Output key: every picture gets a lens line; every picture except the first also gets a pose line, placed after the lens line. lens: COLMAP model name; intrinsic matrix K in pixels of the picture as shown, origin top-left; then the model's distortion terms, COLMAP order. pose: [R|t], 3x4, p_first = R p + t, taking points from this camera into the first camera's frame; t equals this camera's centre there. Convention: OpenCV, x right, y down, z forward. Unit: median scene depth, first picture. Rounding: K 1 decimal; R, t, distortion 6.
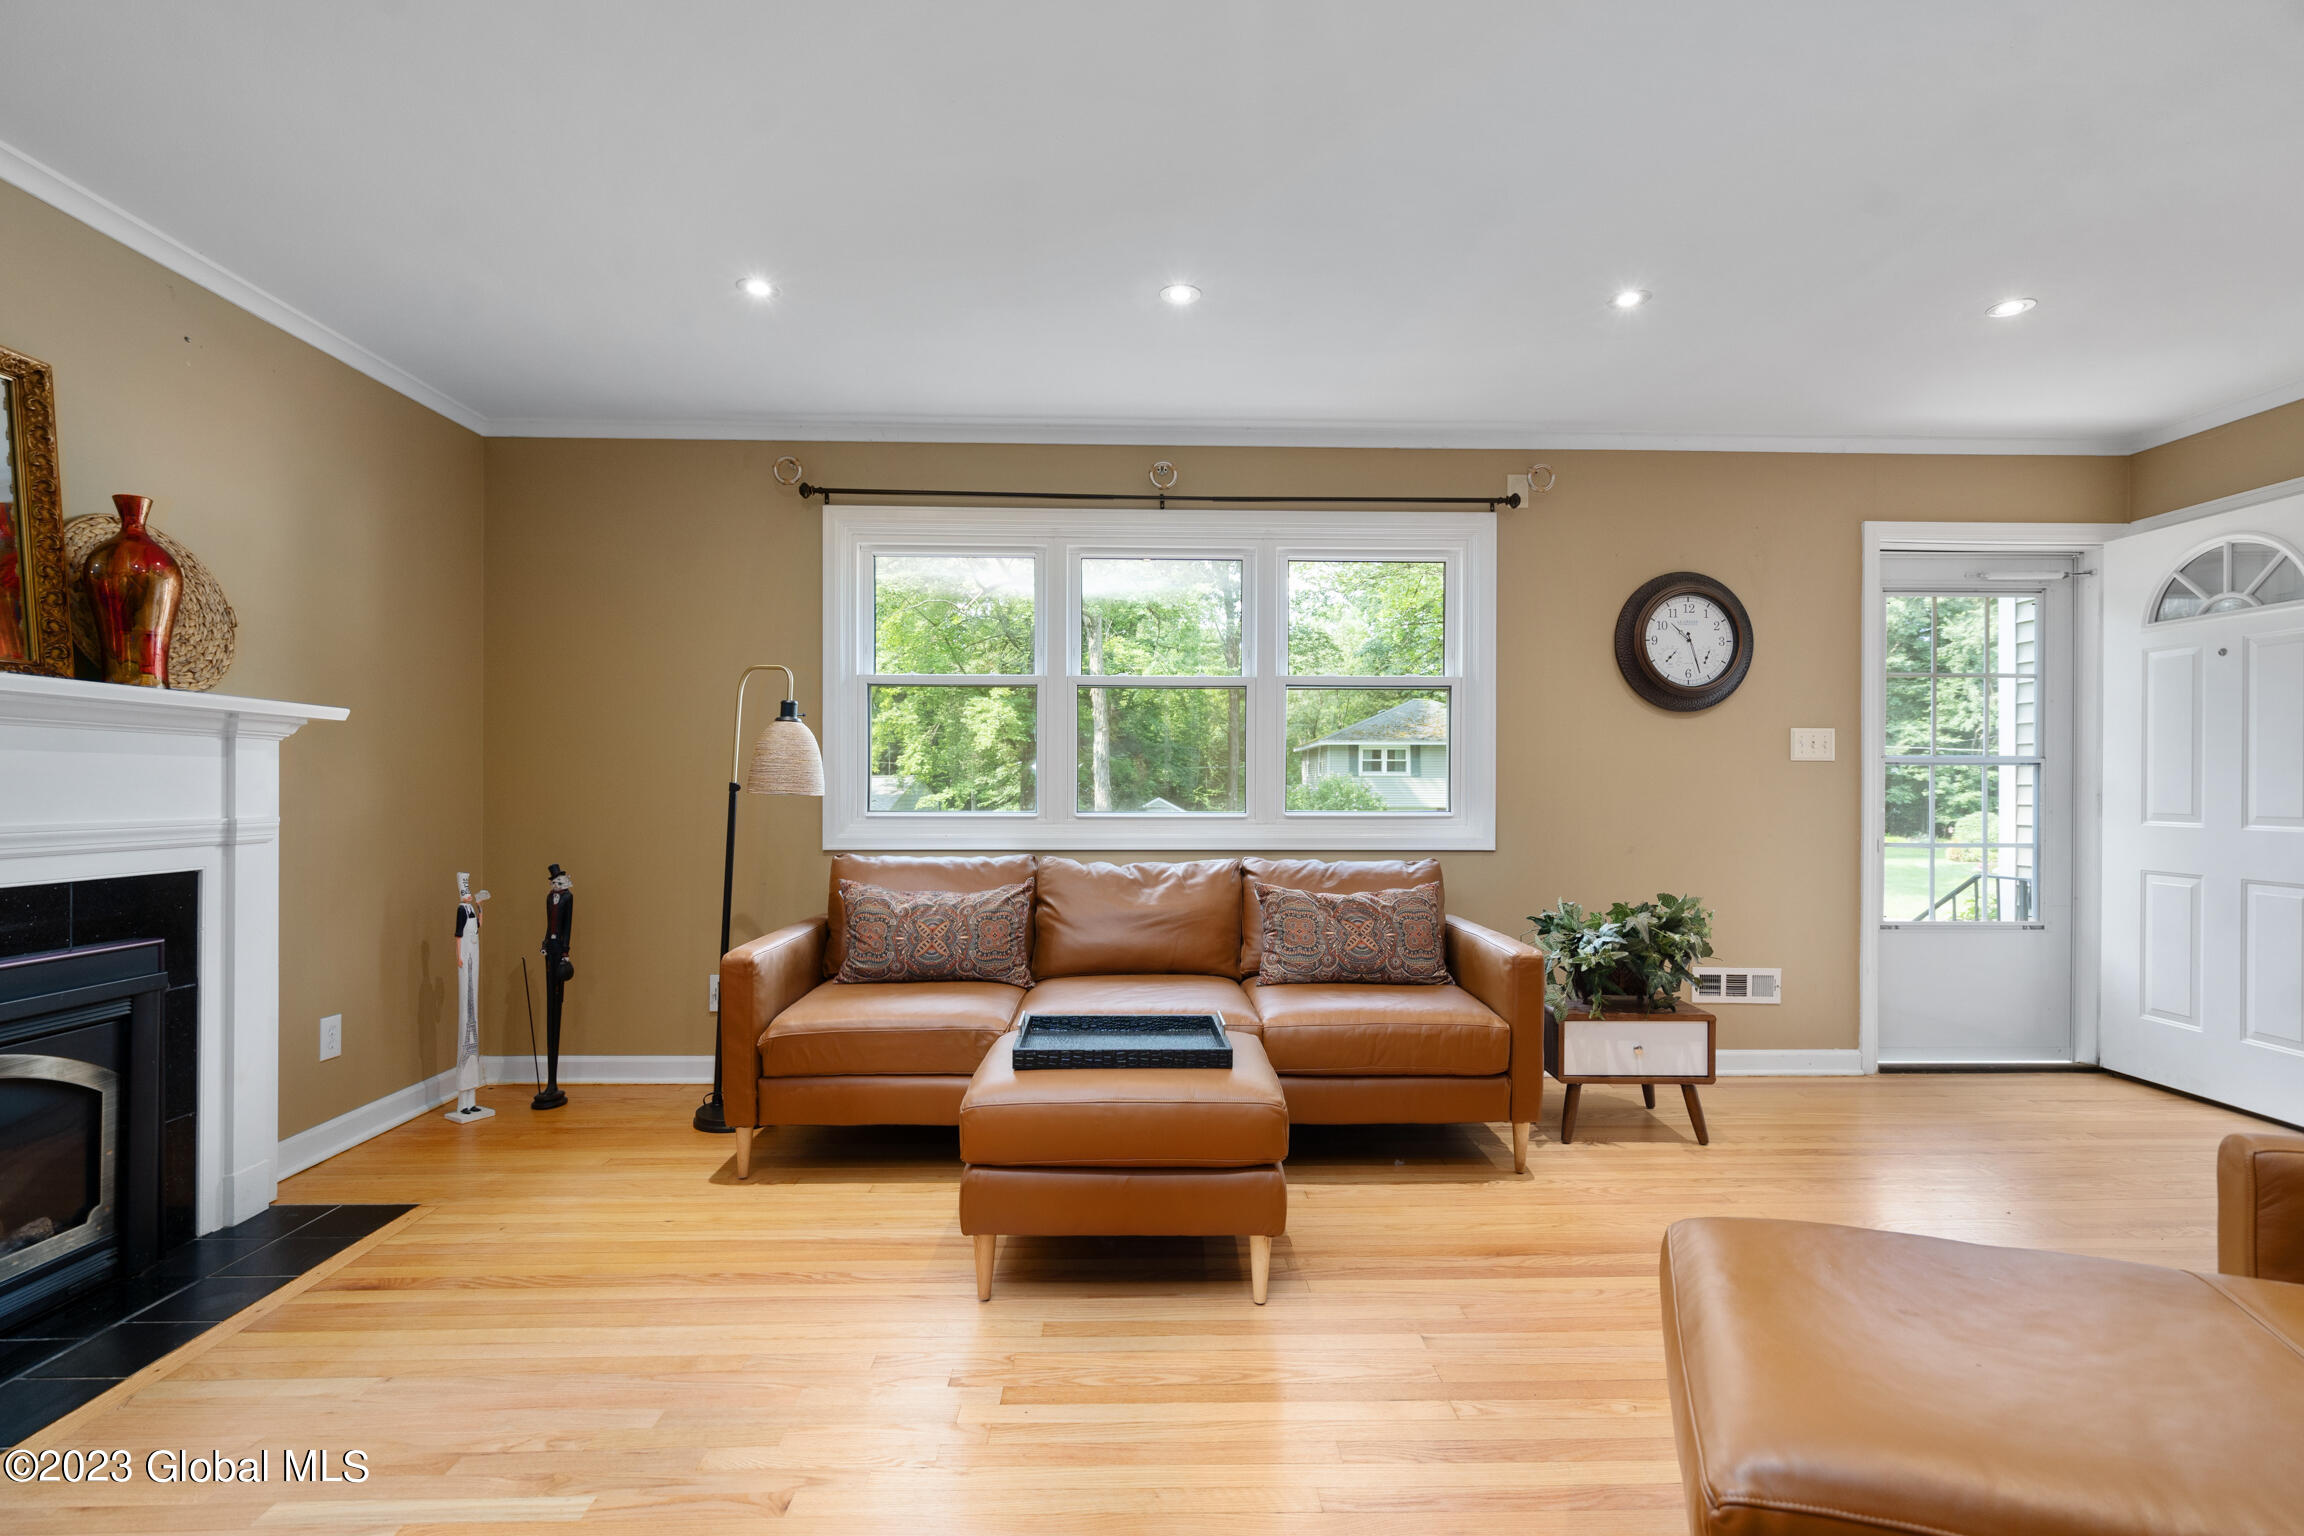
lens RADIAL K [[1007.9, 0, 1198.3], [0, 1007.9, 787.7], [0, 0, 1]] dist [0.000193, 0.000076]
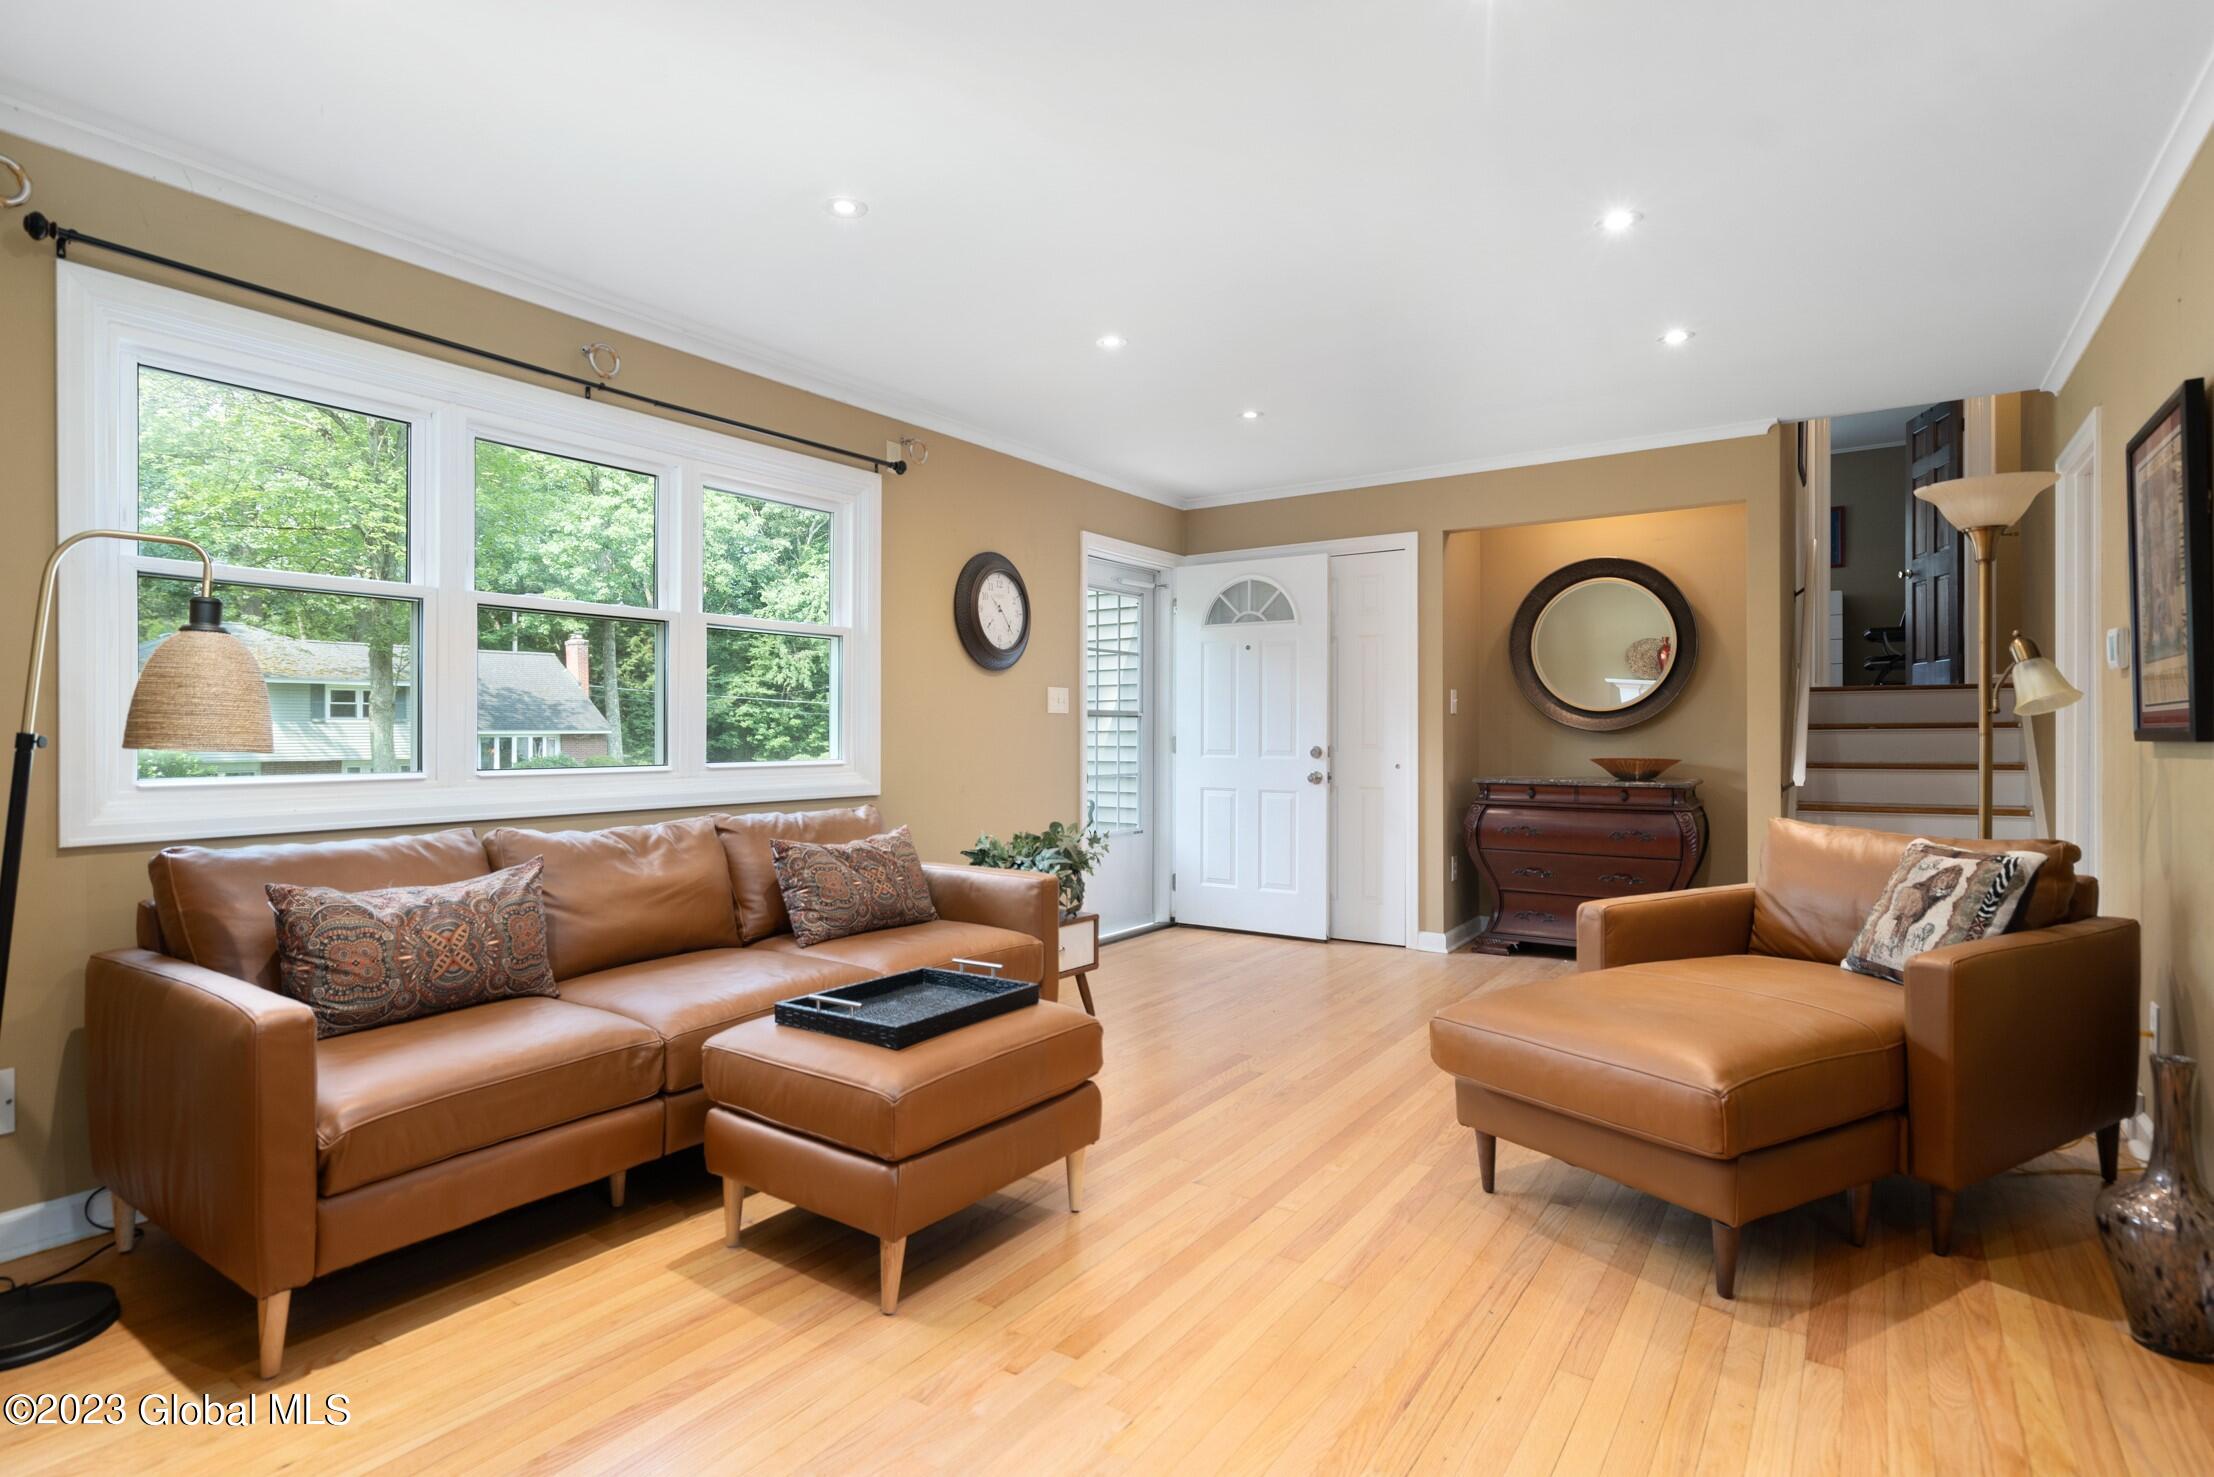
lens RADIAL K [[1046.4, 0, 1064.2], [0, 1046.4, 737.6], [0, 0, 1]] dist [-0.000961, -0.000741]
pose [[0.645933, -0.006276, 0.763368, -0.461871], [0.005374, 0.999979, 0.003674, -0.000884], [-0.763375, 0.001730, 0.645953, 0.162571]]
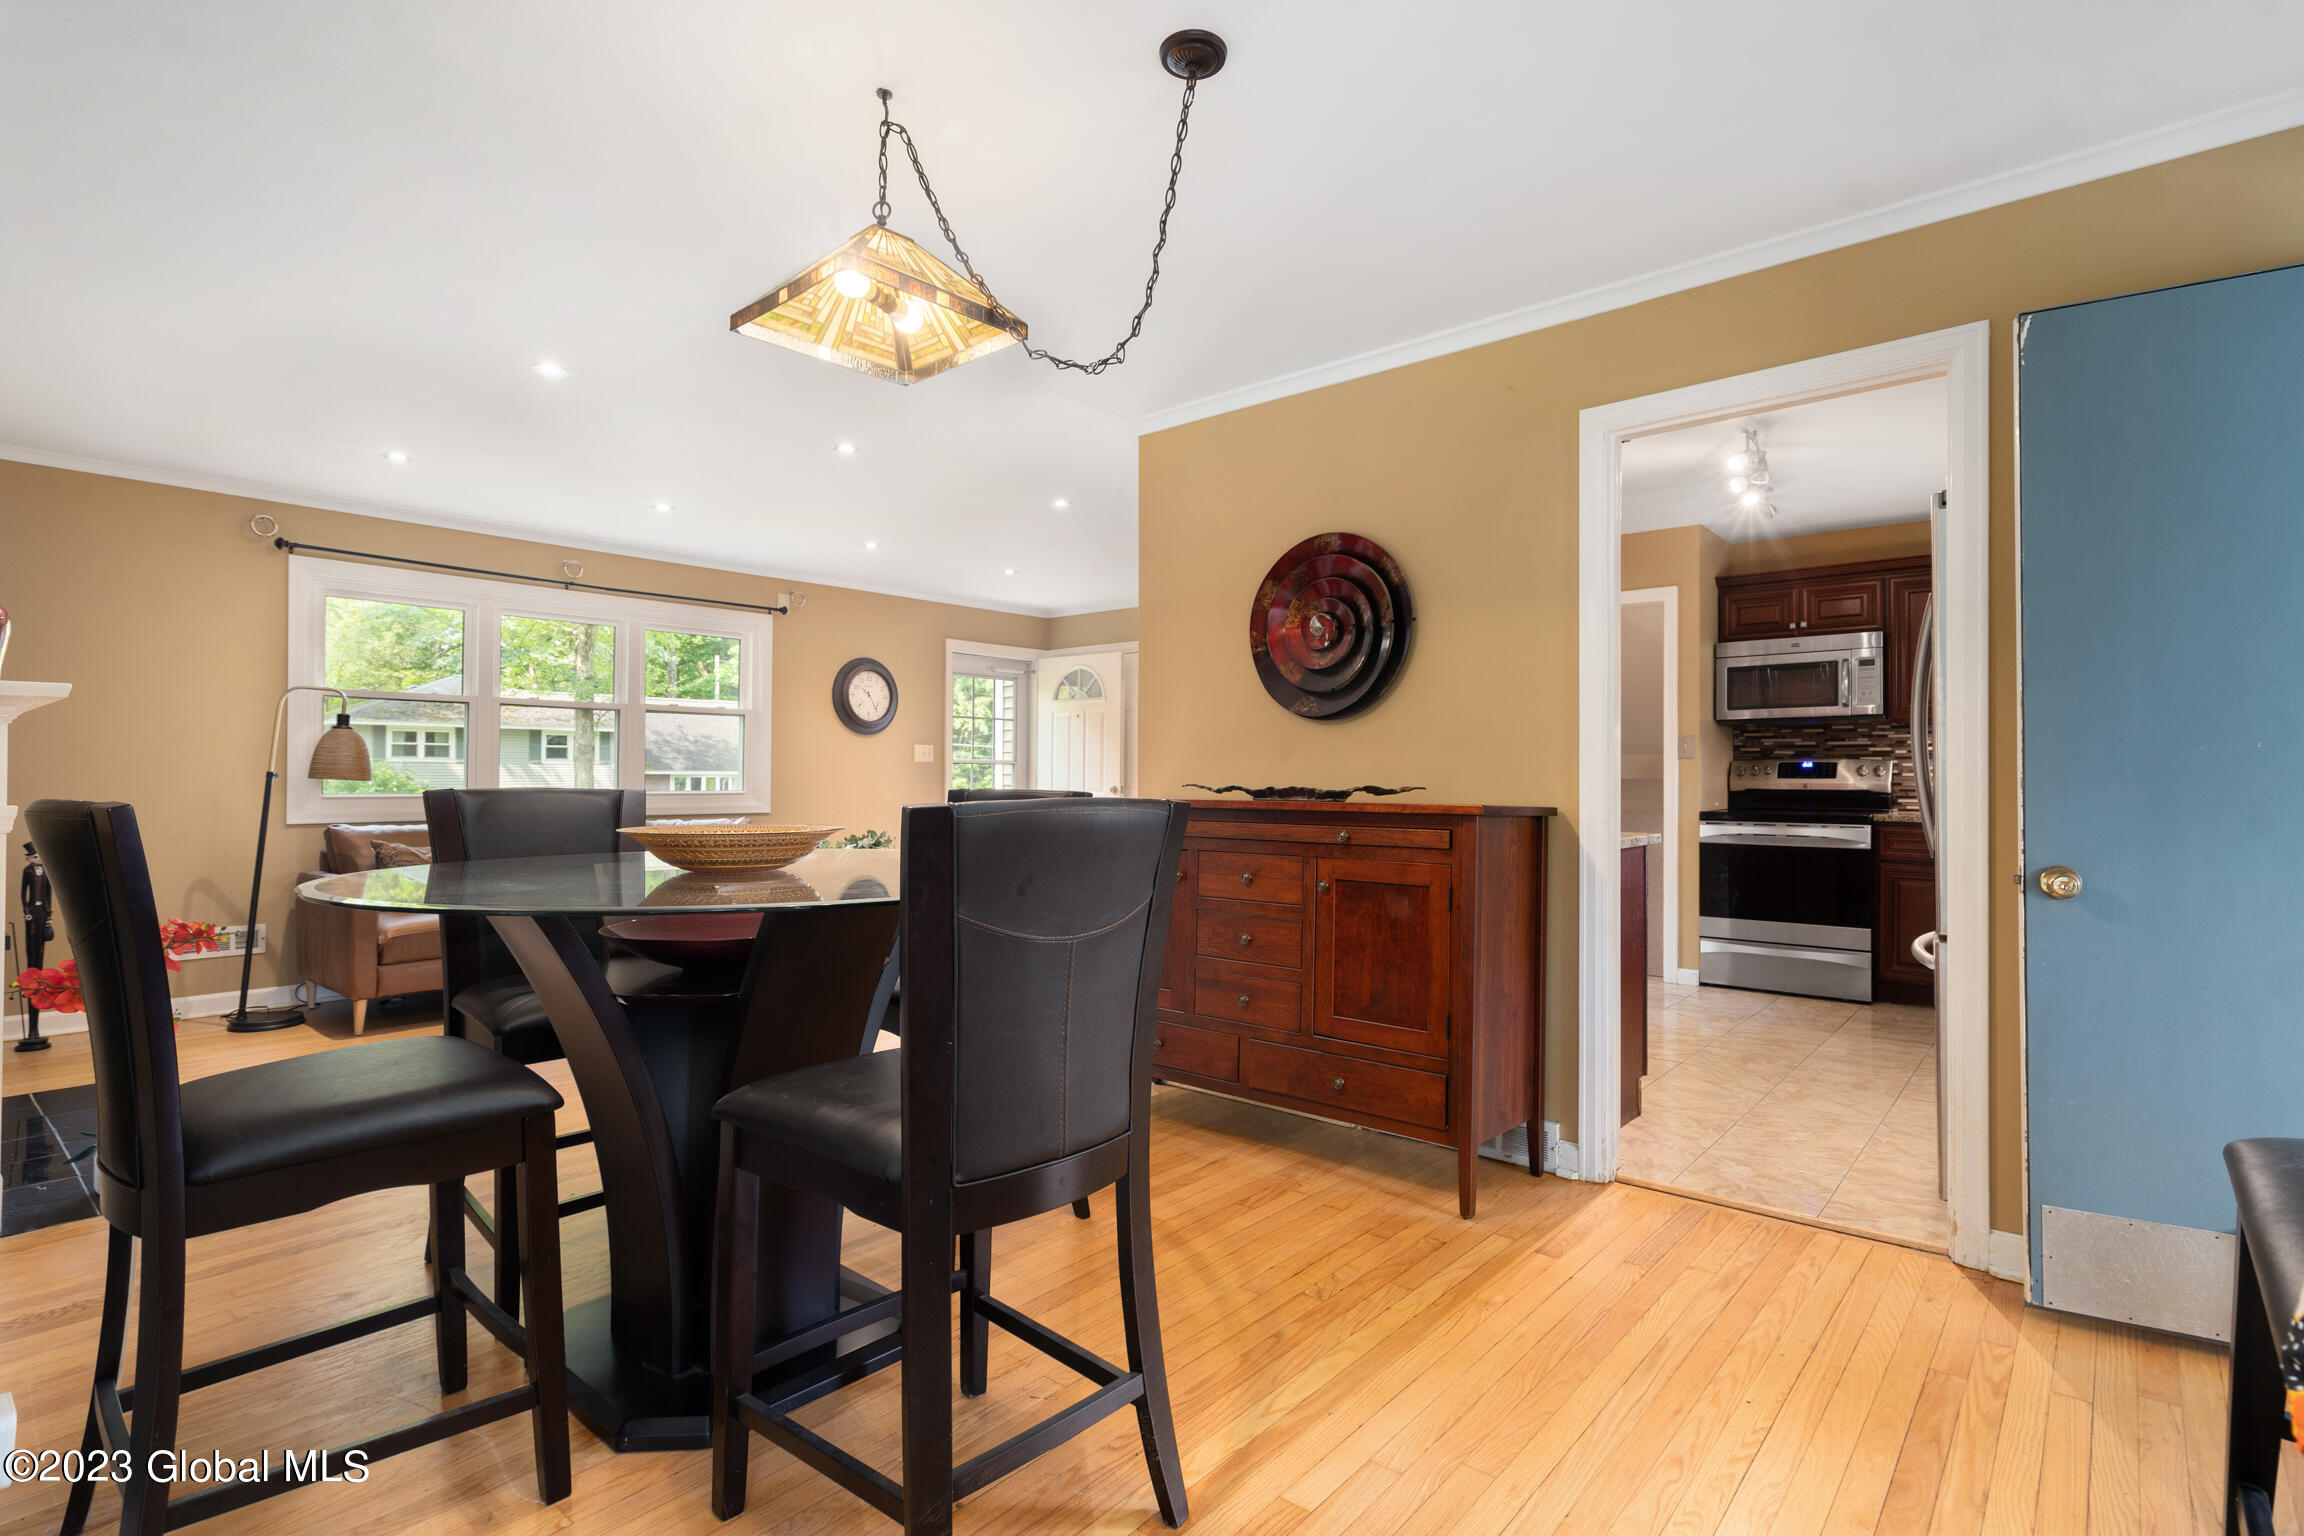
lens RADIAL K [[947.2, 0, 1093.0], [0, 947.2, 771.6], [0, 0, 1]] dist [-0.000086, 0.000198]
pose [[0.708357, 0.004352, 0.705841, -0.500087], [-0.001108, 0.999987, -0.005053, 0.000273], [-0.705854, 0.002797, 0.708352, -0.577559]]
